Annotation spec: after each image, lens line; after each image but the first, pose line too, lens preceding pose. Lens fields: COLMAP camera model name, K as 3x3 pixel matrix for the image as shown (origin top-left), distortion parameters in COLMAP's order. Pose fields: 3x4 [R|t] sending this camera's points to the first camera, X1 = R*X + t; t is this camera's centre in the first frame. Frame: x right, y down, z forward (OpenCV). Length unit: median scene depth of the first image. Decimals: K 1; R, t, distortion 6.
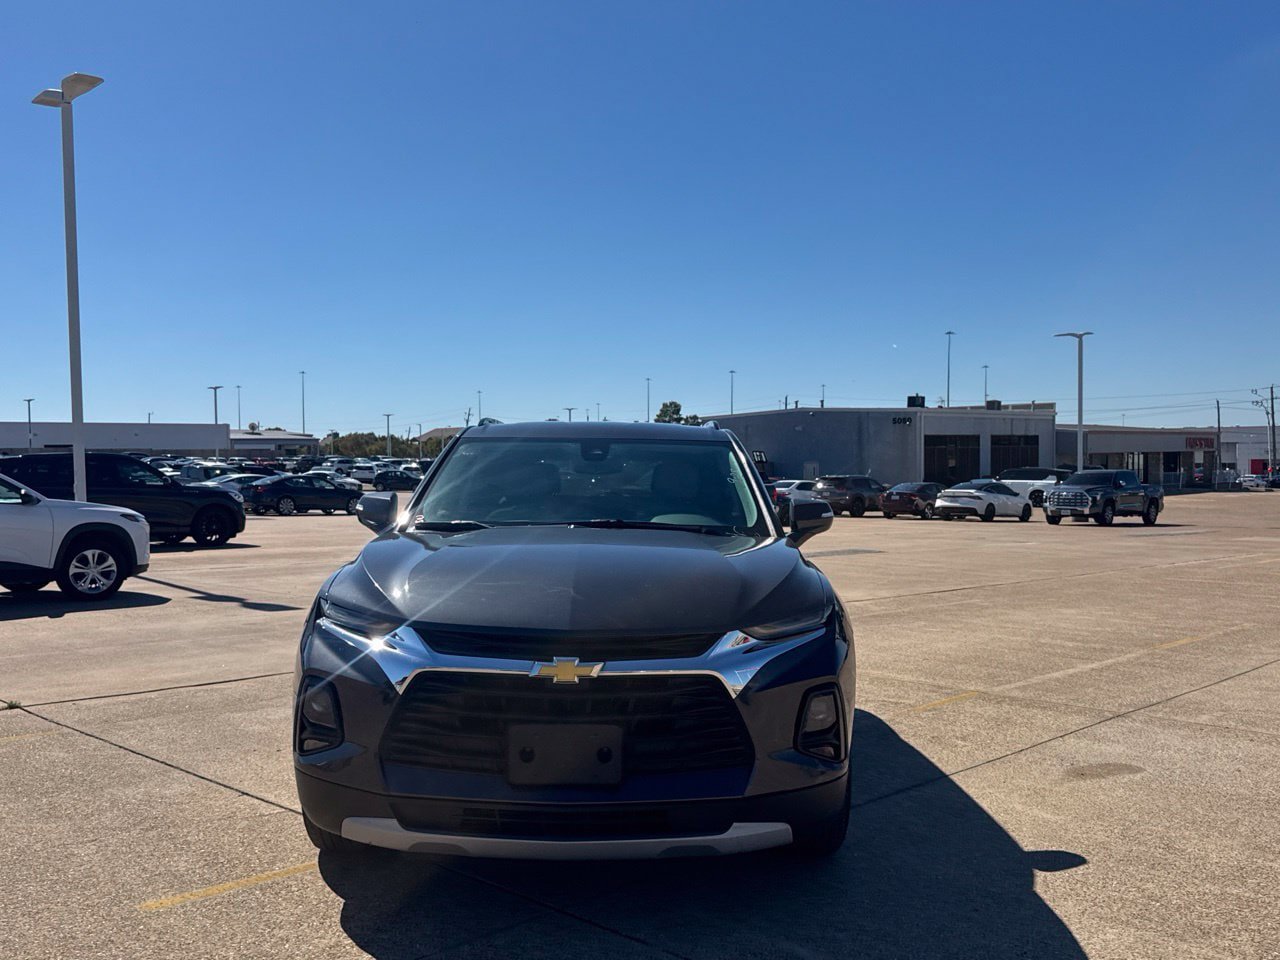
lens RADIAL K [[1188.8, 0, 628.8], [0, 1188.8, 481.2], [0, 0, 1]] dist [0.043260, 0.000000]
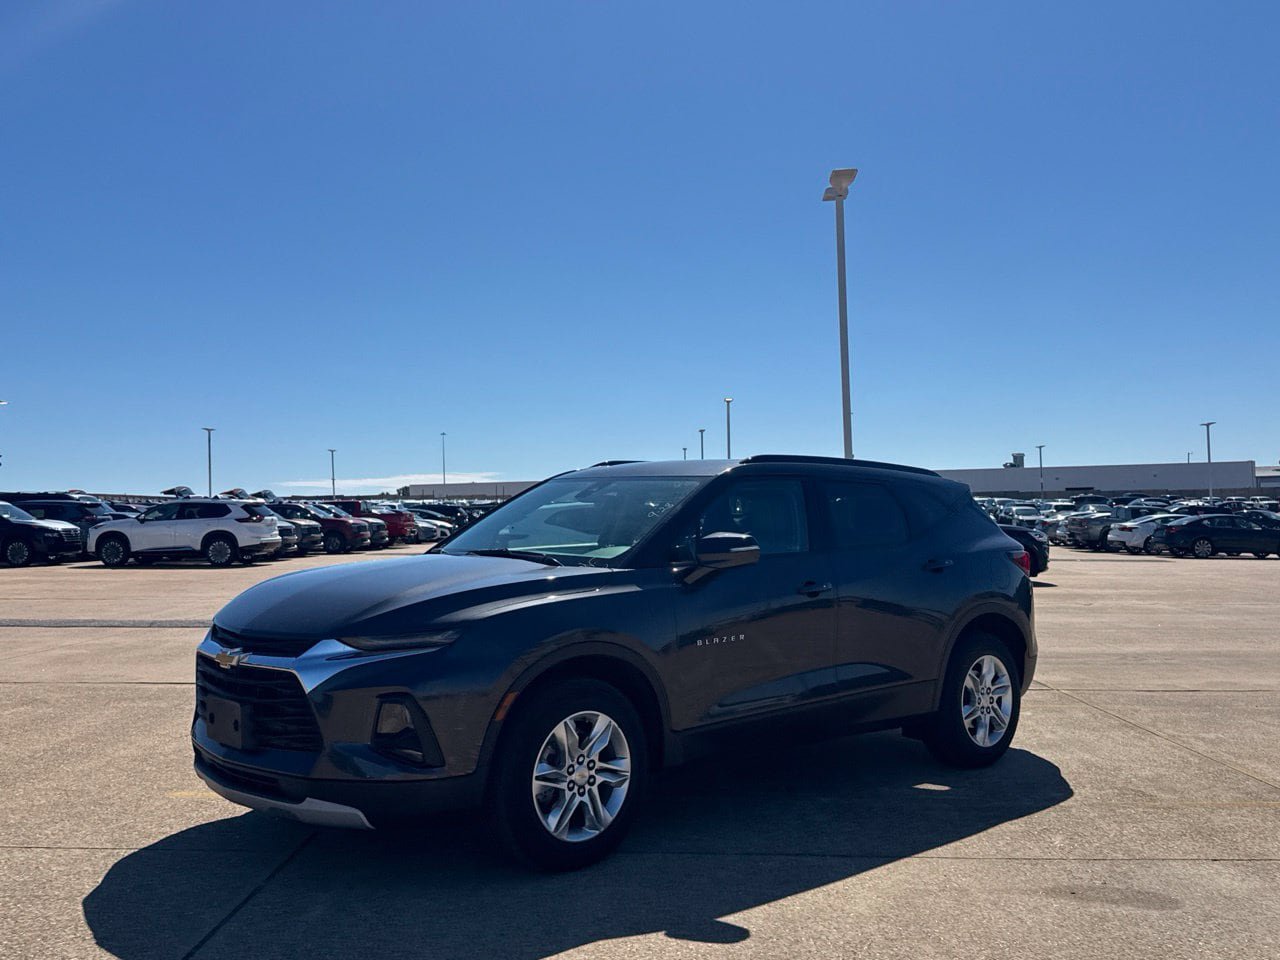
lens RADIAL K [[1188.8, 0, 637.9], [0, 1188.8, 484.3], [0, 0, 1]] dist [0.043260, 0.000000]
pose [[0.680207, -0.025245, -0.732585, 0.384362], [0.001881, 0.999464, -0.032695, 0.002739], [0.733017, 0.020862, 0.679890, 0.130087]]
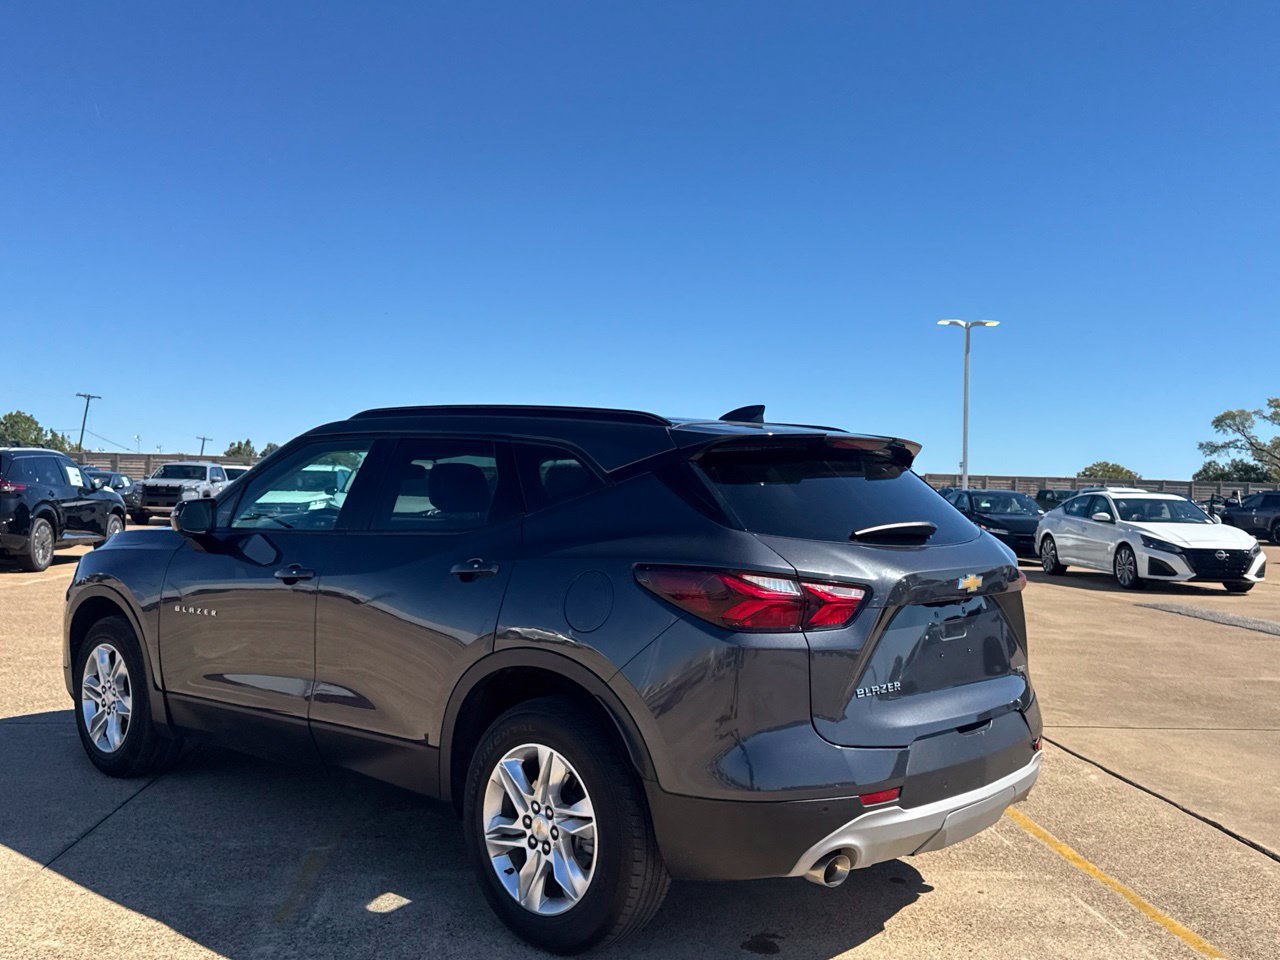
lens RADIAL K [[1188.8, 0, 630.9], [0, 1188.8, 483.7], [0, 0, 1]] dist [0.043260, 0.000000]
pose [[-0.660732, -0.024420, -0.750225, 0.296325], [-0.030386, 0.999522, -0.005773, -0.001425], [0.750007, 0.018982, -0.661158, 0.881333]]
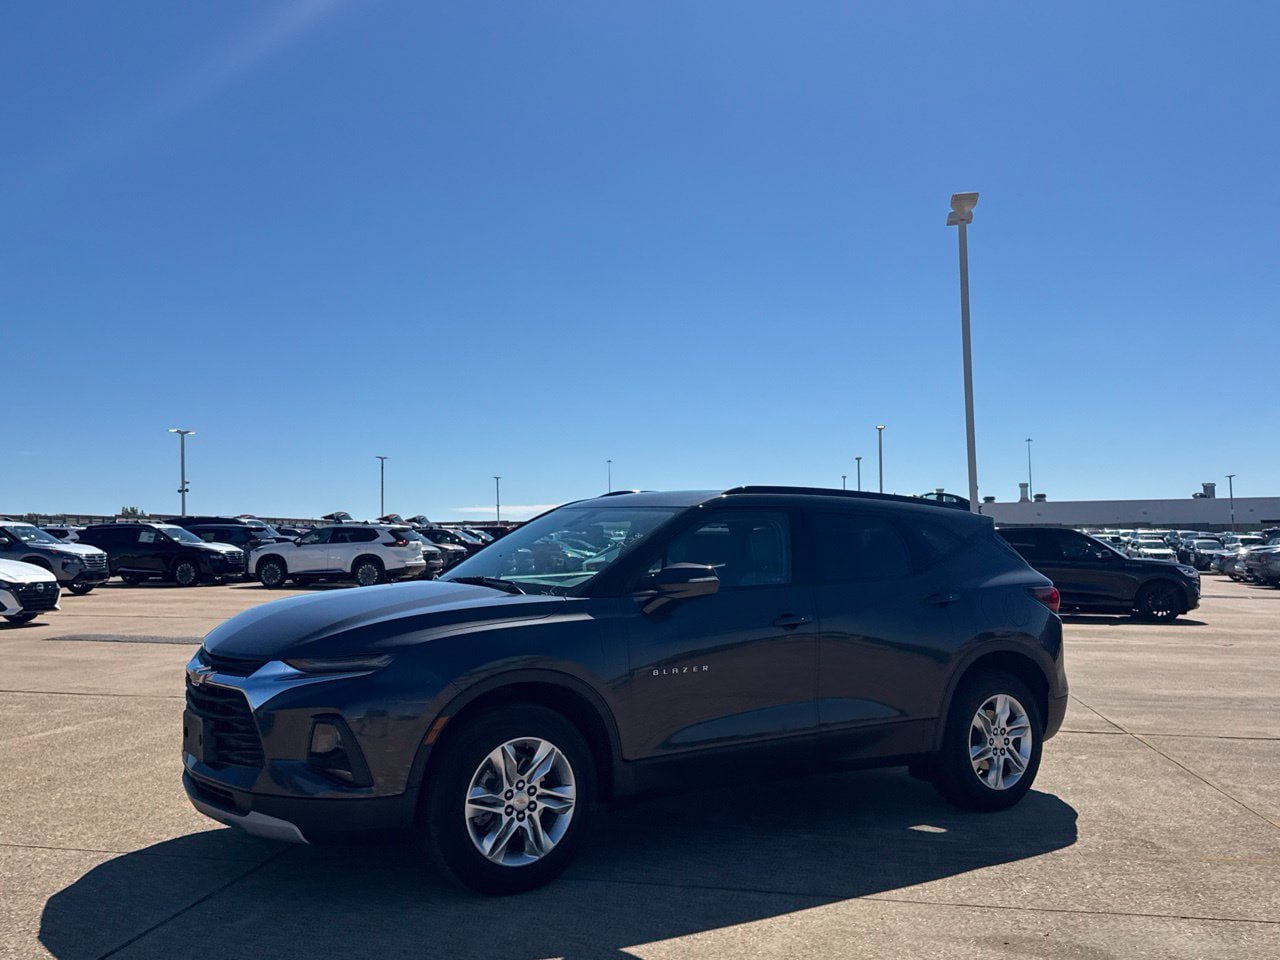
lens RADIAL K [[1188.8, 0, 637.1], [0, 1188.8, 483.3], [0, 0, 1]] dist [0.043260, 0.000000]
pose [[0.571110, -0.040782, -0.819860, 0.439027], [-0.009517, 0.998369, -0.056291, 0.001533], [0.820819, 0.039951, 0.569790, 0.187753]]
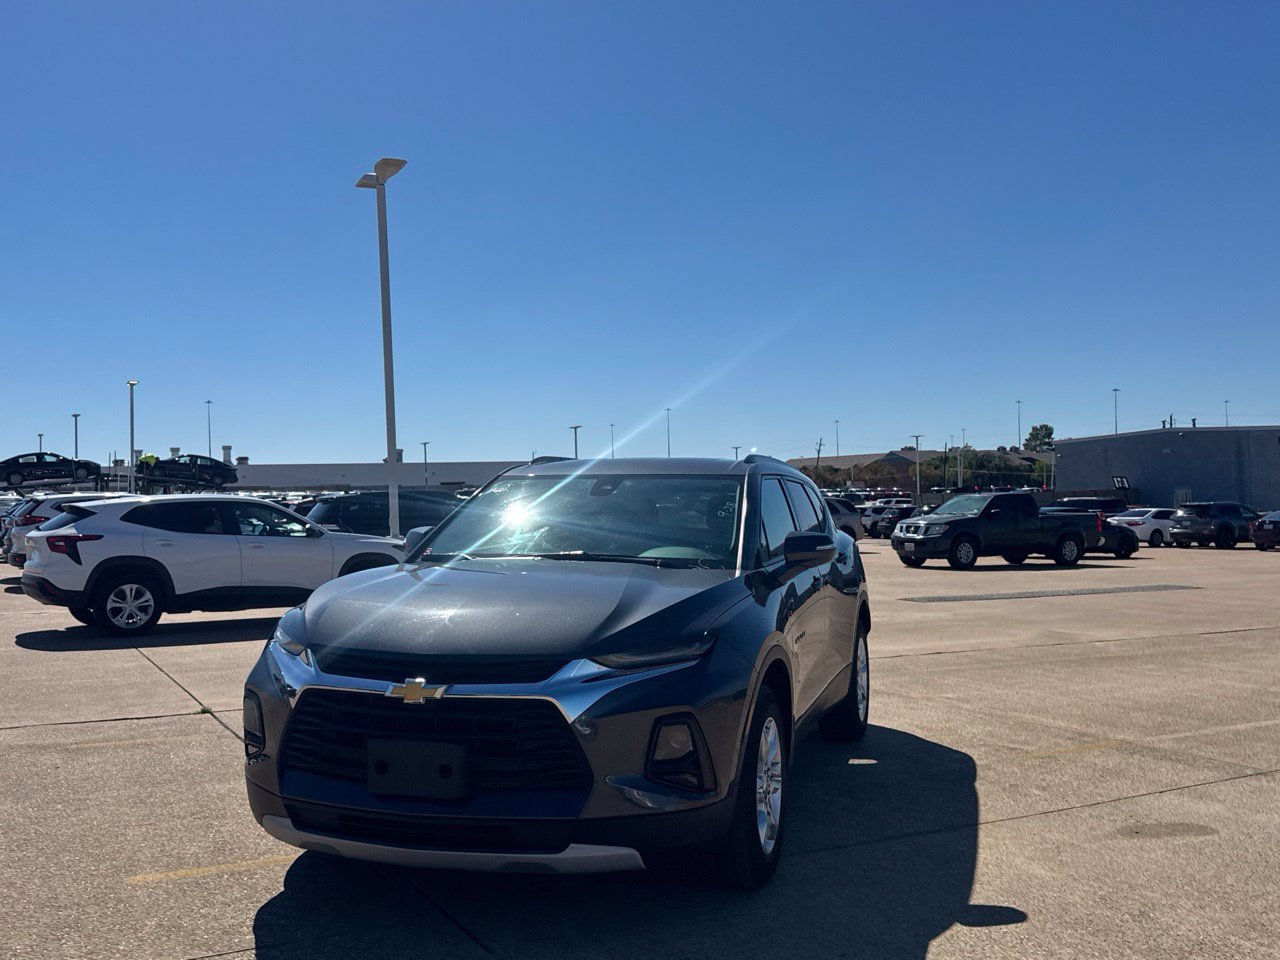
lens RADIAL K [[1188.8, 0, 630.2], [0, 1188.8, 472.5], [0, 0, 1]] dist [0.043260, 0.000000]
pose [[0.954492, -0.018886, -0.297639, 0.144018], [0.009132, 0.999376, -0.034130, -0.000964], [0.298098, 0.029859, 0.954068, 0.001775]]
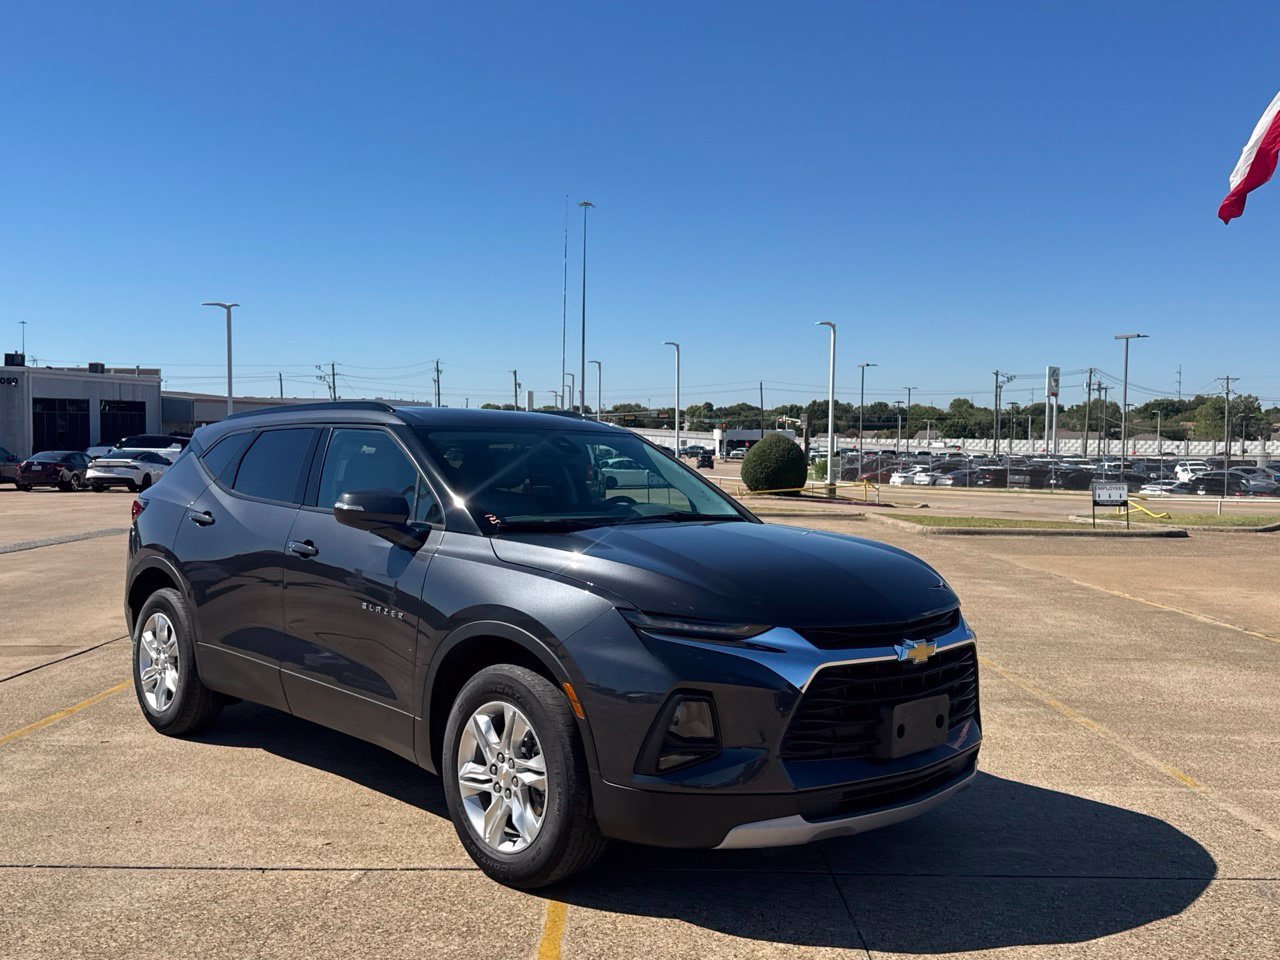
lens RADIAL K [[1188.8, 0, 641.6], [0, 1188.8, 473.4], [0, 0, 1]] dist [0.043260, 0.000000]
pose [[0.715478, -0.009665, 0.698569, -0.318280], [-0.005693, 0.999790, 0.019664, -0.009515], [-0.698613, -0.018046, 0.715273, 0.116073]]
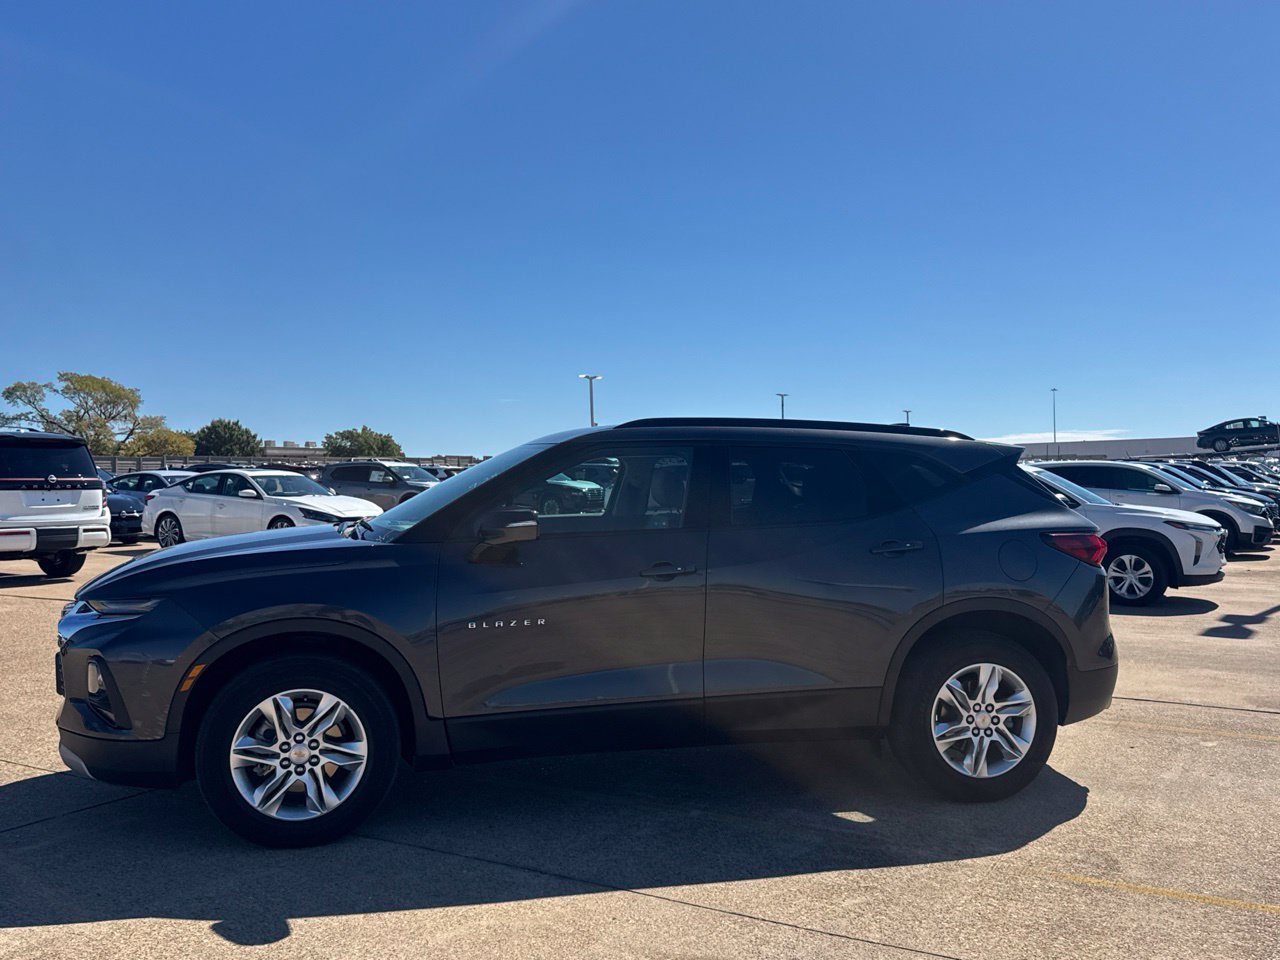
lens RADIAL K [[1188.8, 0, 644.6], [0, 1188.8, 473.8], [0, 0, 1]] dist [0.043260, 0.000000]
pose [[0.246897, -0.006807, -0.969018, 0.488406], [-0.002939, 0.999965, -0.007773, -0.002174], [0.969037, 0.004767, 0.246869, 0.410583]]
